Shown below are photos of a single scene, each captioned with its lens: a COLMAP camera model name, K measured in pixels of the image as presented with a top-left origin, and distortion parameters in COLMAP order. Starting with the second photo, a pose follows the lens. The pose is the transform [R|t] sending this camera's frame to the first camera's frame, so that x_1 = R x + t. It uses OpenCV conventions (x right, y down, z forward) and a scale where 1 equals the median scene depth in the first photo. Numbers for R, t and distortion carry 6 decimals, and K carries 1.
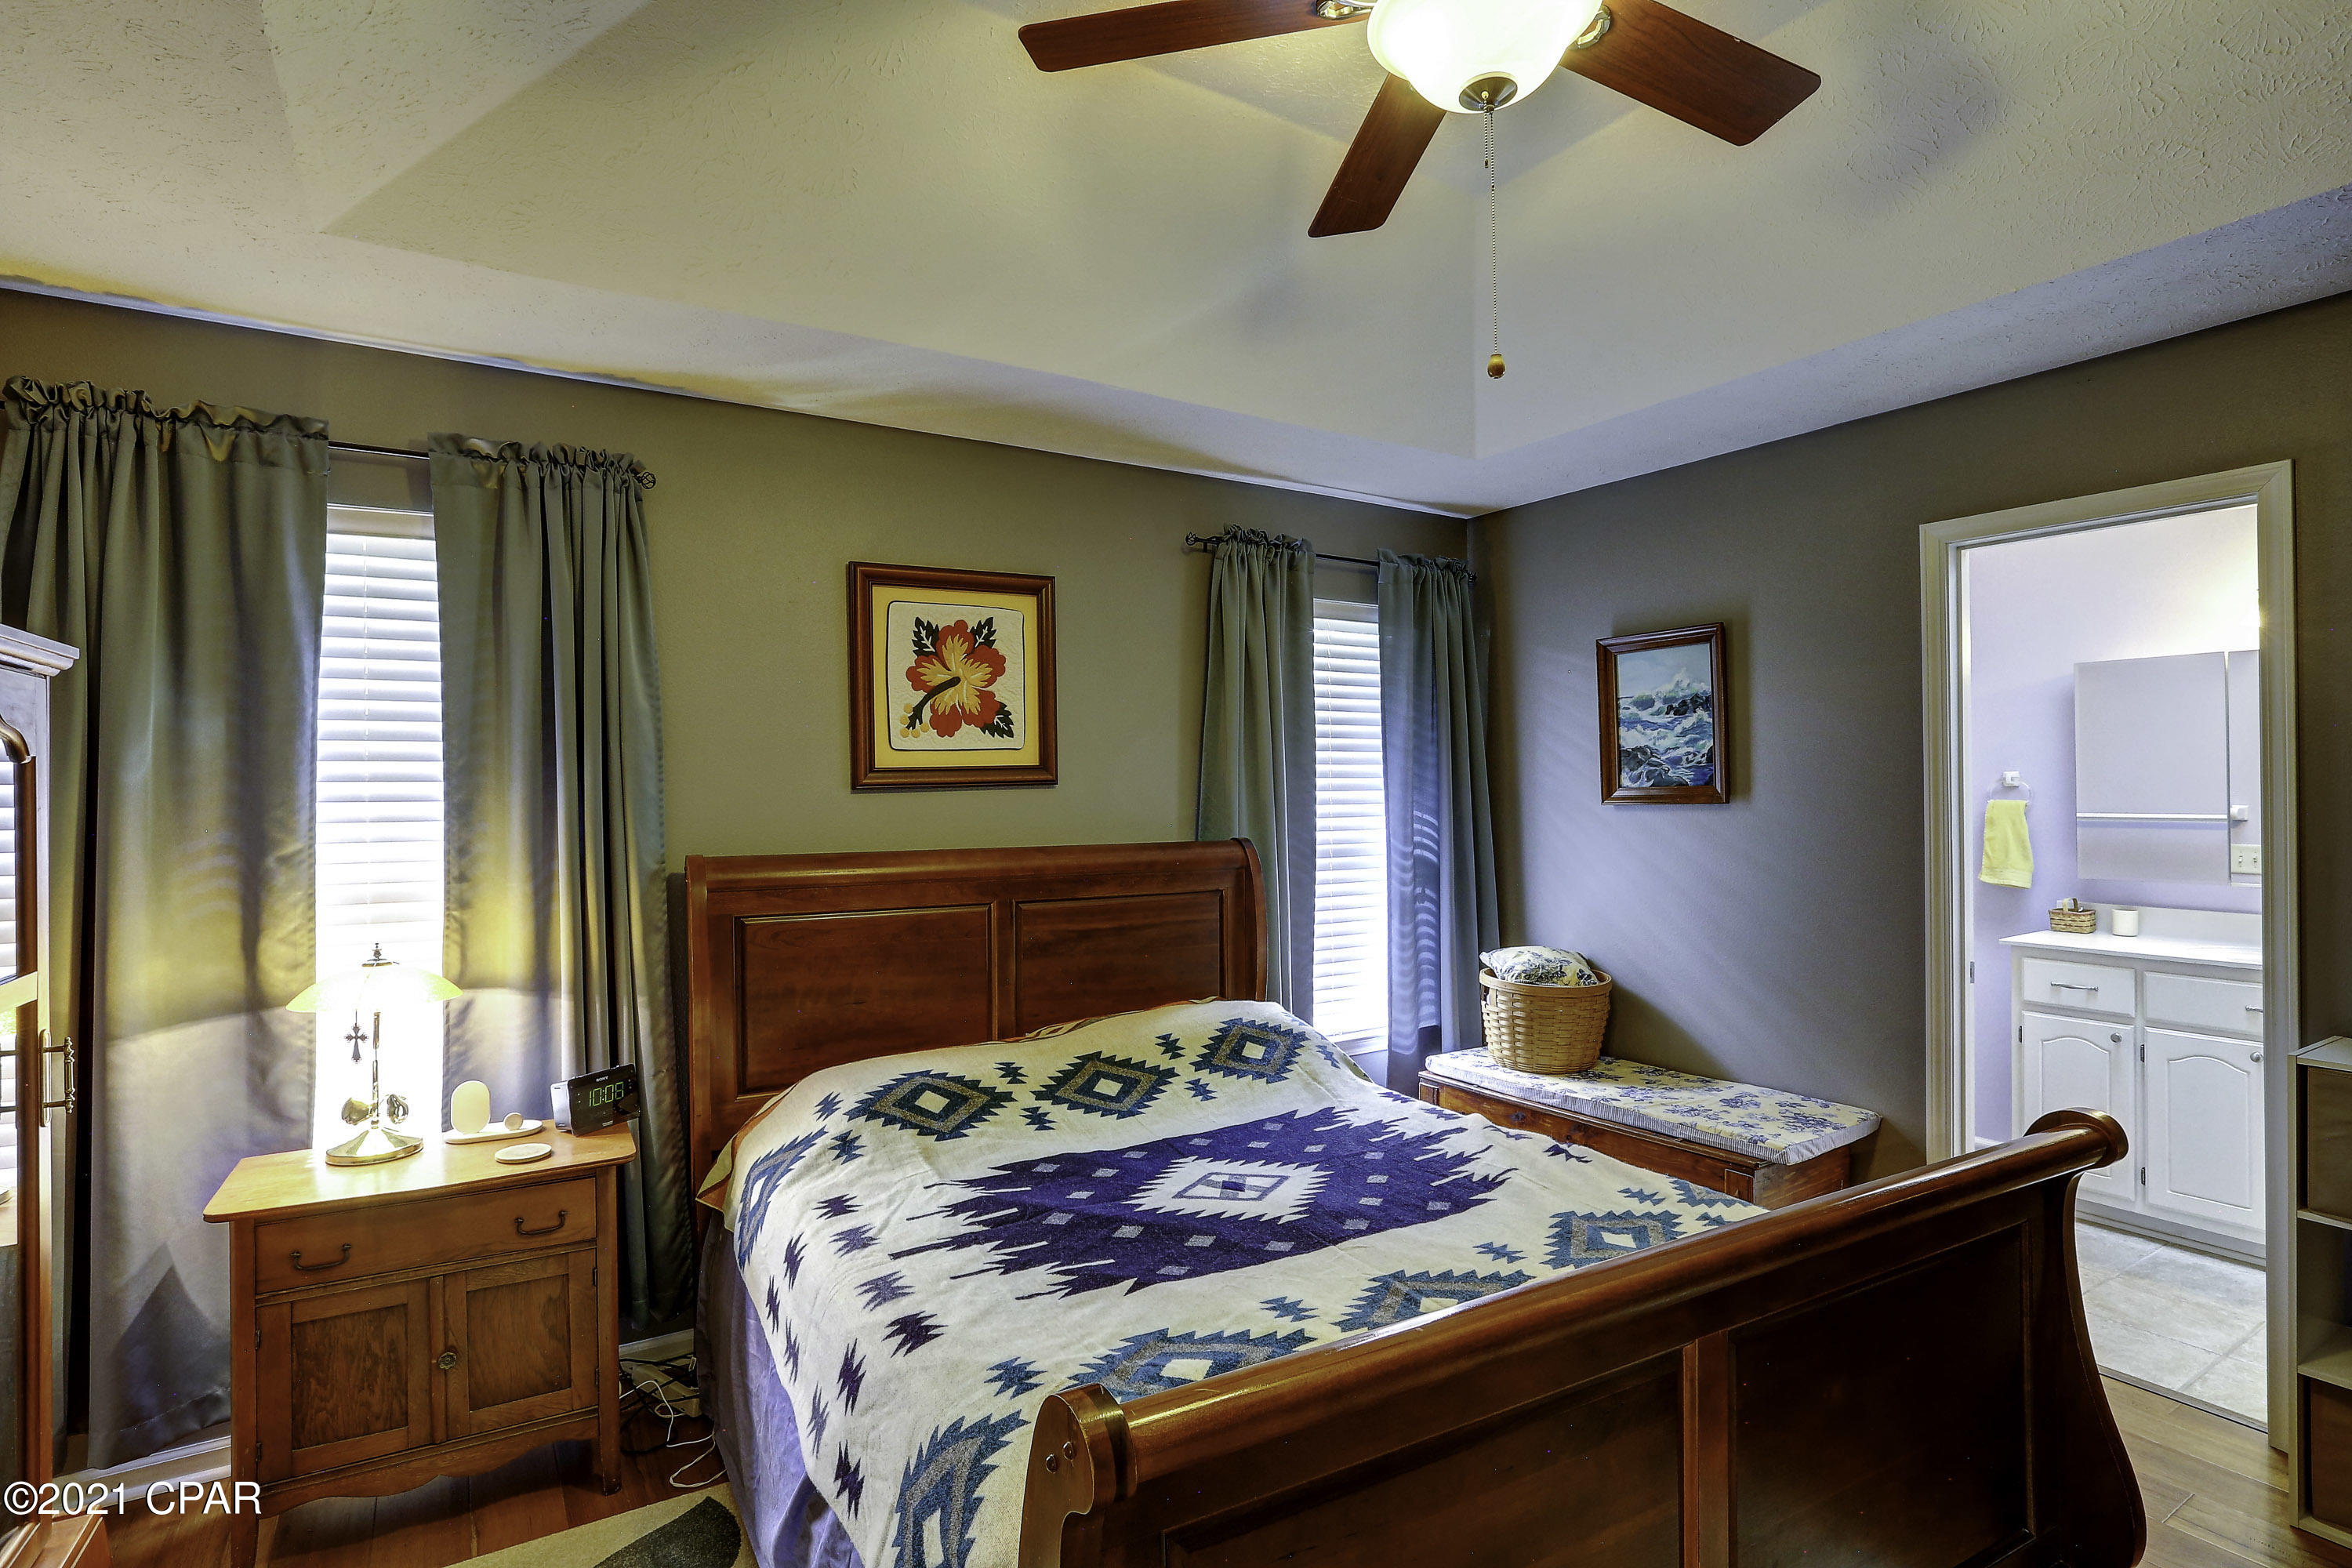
lens RADIAL K [[1207.3, 0, 1173.4], [0, 1207.3, 778.8], [0, 0, 1]] dist [-0.024125, 0.000795]
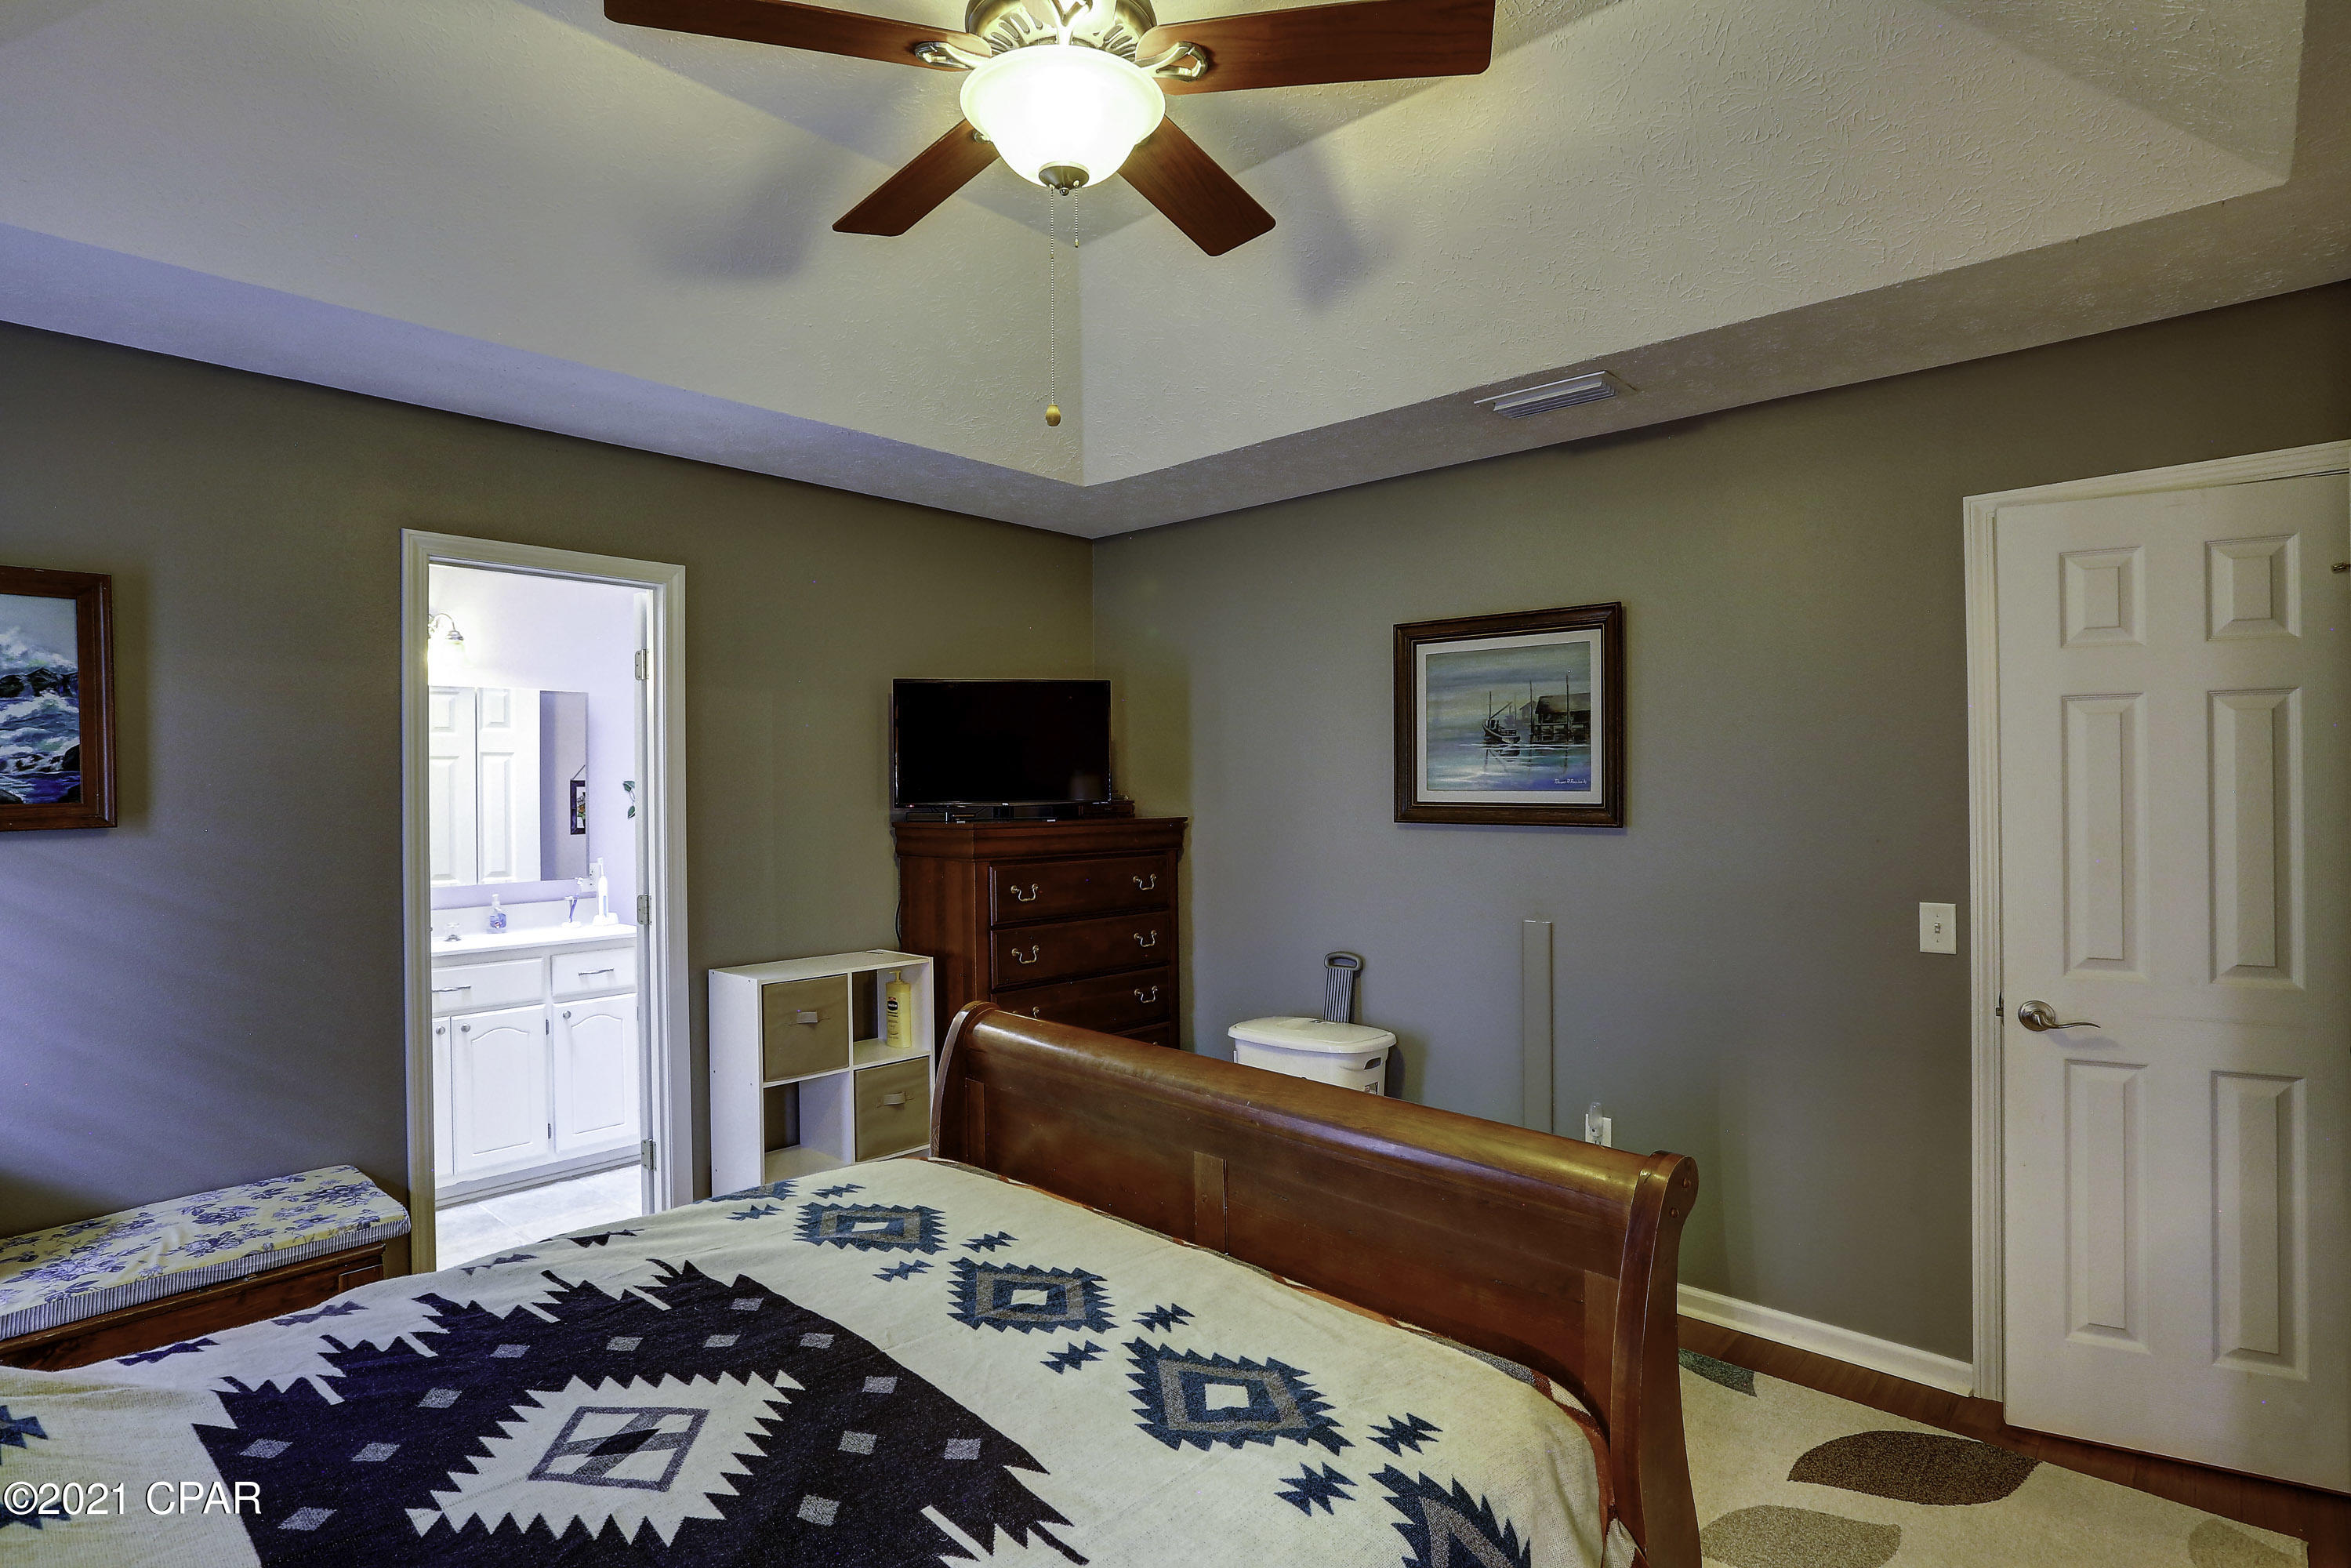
lens RADIAL K [[1206.8, 0, 1172.5], [0, 1206.8, 792.1], [0, 0, 1]] dist [-0.024125, 0.000795]
pose [[-0.292452, 0.010219, 0.956226, -0.565695], [0.006008, 0.999943, -0.008848, 0.013220], [-0.956261, 0.003157, -0.292497, 0.837131]]
